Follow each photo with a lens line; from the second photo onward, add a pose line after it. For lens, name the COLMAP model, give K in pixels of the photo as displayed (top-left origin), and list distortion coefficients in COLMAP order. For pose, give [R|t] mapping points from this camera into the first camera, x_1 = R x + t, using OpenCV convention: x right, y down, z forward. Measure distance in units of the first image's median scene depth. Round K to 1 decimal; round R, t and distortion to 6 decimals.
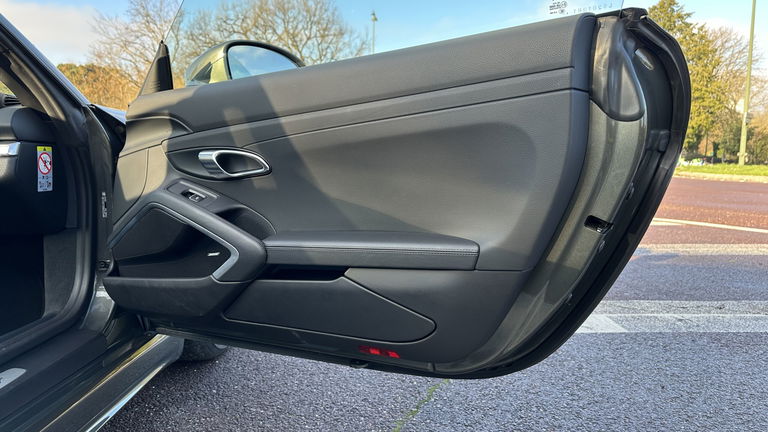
lens RADIAL K [[536.4, 0, 389.4], [0, 536.4, 220.3], [0, 0, 1]] dist [0.094308, -0.142954]
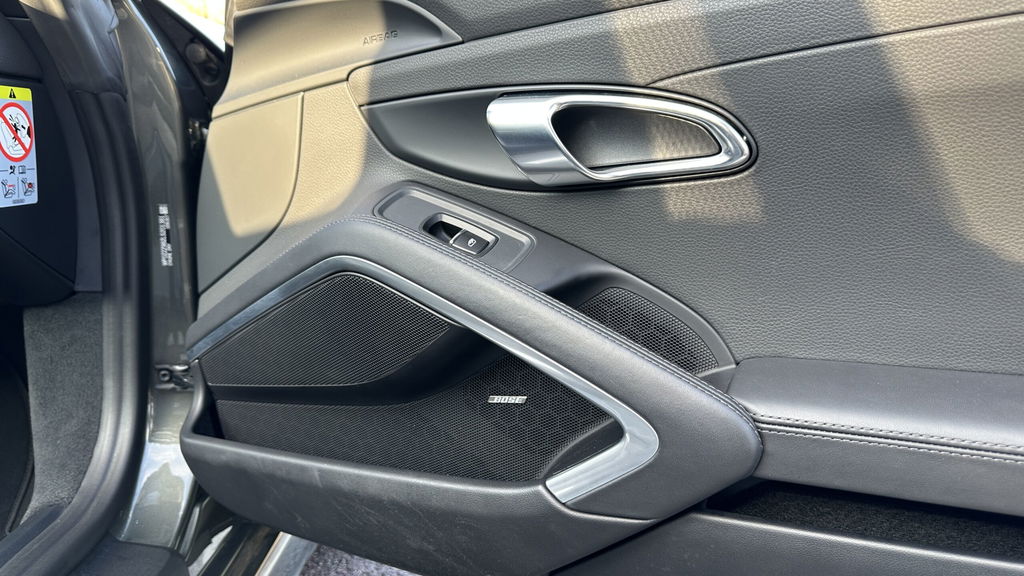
lens RADIAL K [[715.2, 0, 519.2], [0, 715.2, 293.8], [0, 0, 1]] dist [0.094308, -0.142954]
pose [[0.999656, 0.011105, 0.023776, -0.328237], [-0.013331, 0.995330, 0.095602, -0.051128], [-0.022603, -0.095886, 0.995136, 0.539012]]
